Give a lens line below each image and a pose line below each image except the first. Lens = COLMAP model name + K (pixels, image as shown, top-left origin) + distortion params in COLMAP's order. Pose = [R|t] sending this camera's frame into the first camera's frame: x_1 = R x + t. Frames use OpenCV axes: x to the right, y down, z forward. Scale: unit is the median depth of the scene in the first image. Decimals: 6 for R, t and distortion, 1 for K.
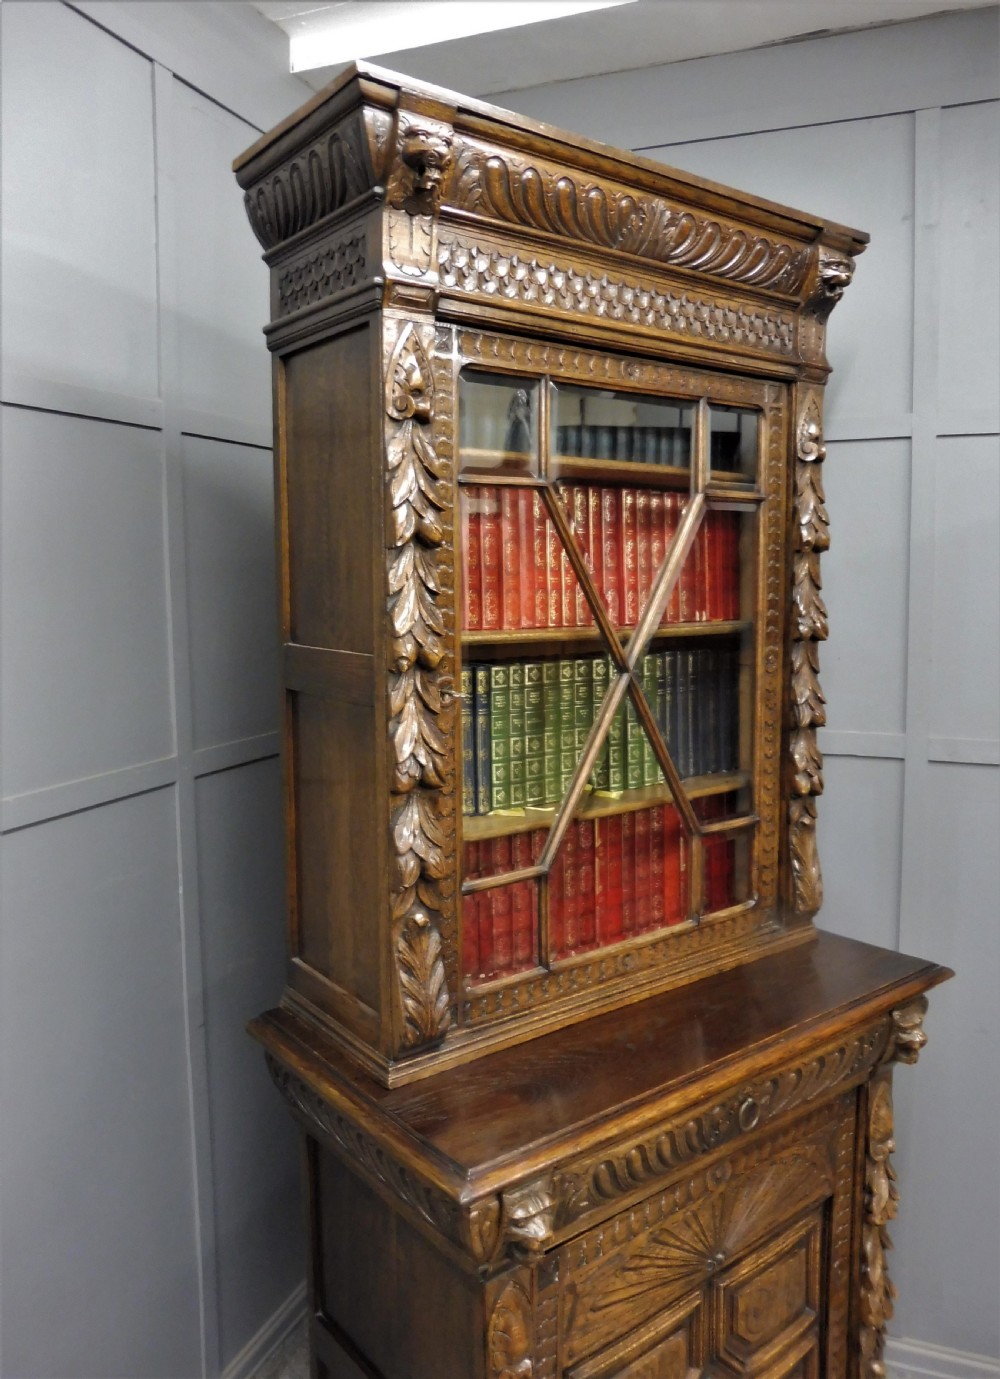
lens RADIAL K [[1046.8, 0, 531.0], [0, 1046.8, 662.7], [0, 0, 1]] dist [-0.032990, -0.029185]
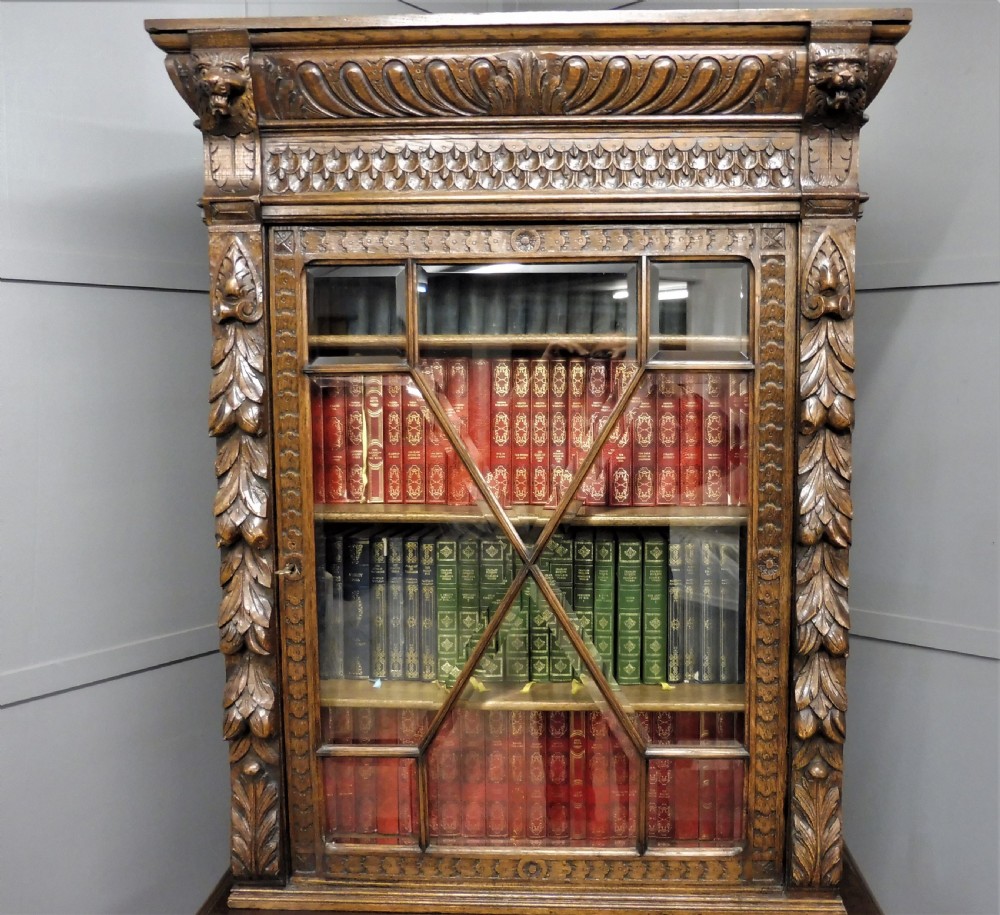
lens RADIAL K [[913.9, 0, 563.9], [0, 913.9, 453.6], [0, 0, 1]] dist [-0.053309, -0.006378]
pose [[0.764584, 0.055913, -0.642095, 0.640066], [-0.055125, 0.998253, 0.021285, -0.109575], [0.642163, 0.019121, 0.766330, 0.406112]]
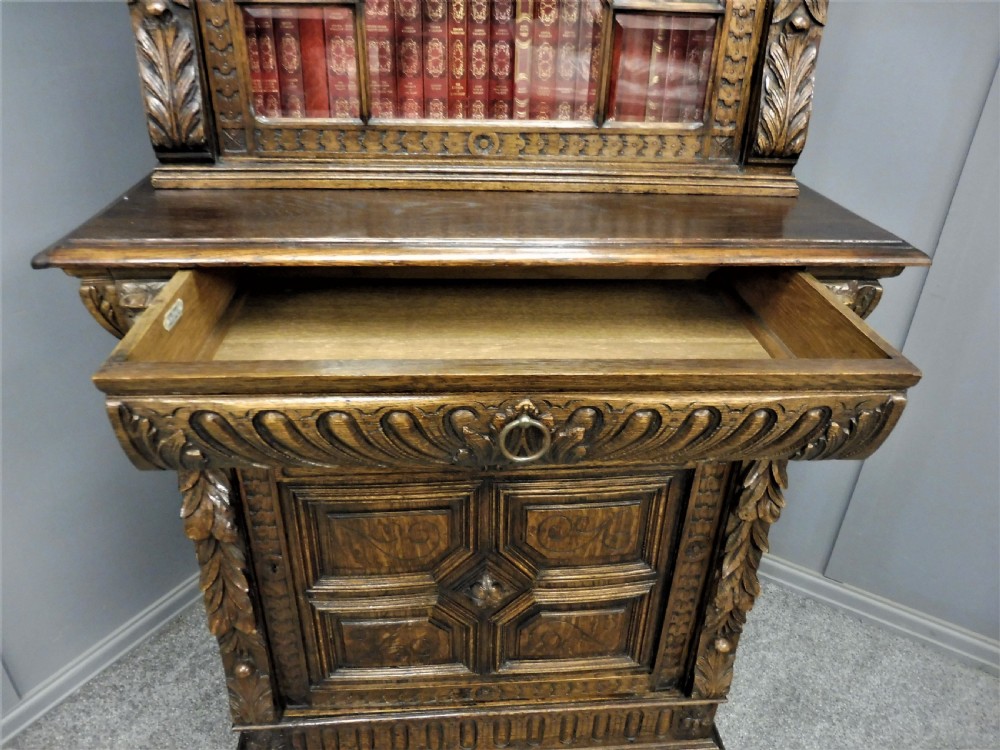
lens RADIAL K [[723.7, 0, 497.7], [0, 723.7, 384.1], [0, 0, 1]] dist [-0.048479, 0.030347]
pose [[0.826176, 0.301349, -0.476048, 0.473094], [-0.081144, 0.899771, 0.428751, 0.215605], [0.557538, -0.315596, 0.767822, 0.494663]]
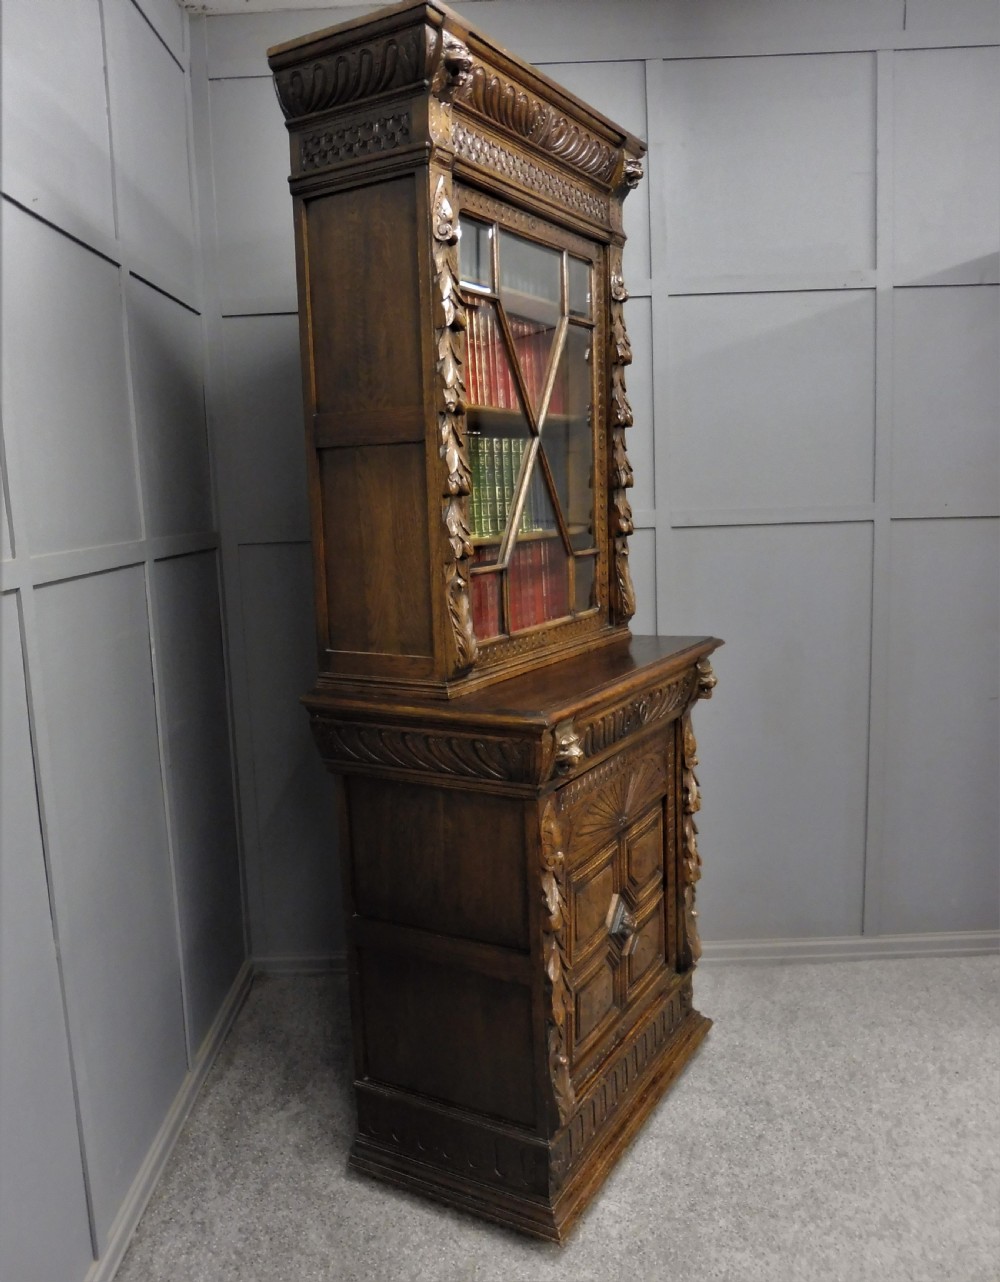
lens RADIAL K [[982.7, 0, 517.9], [0, 982.7, 620.6], [0, 0, 1]] dist [-0.044310, 0.002275]
pose [[0.935996, -0.084965, 0.341602, -0.427387], [0.065224, 0.995490, 0.068889, 0.171633], [-0.345915, -0.042199, 0.937317, -0.290206]]
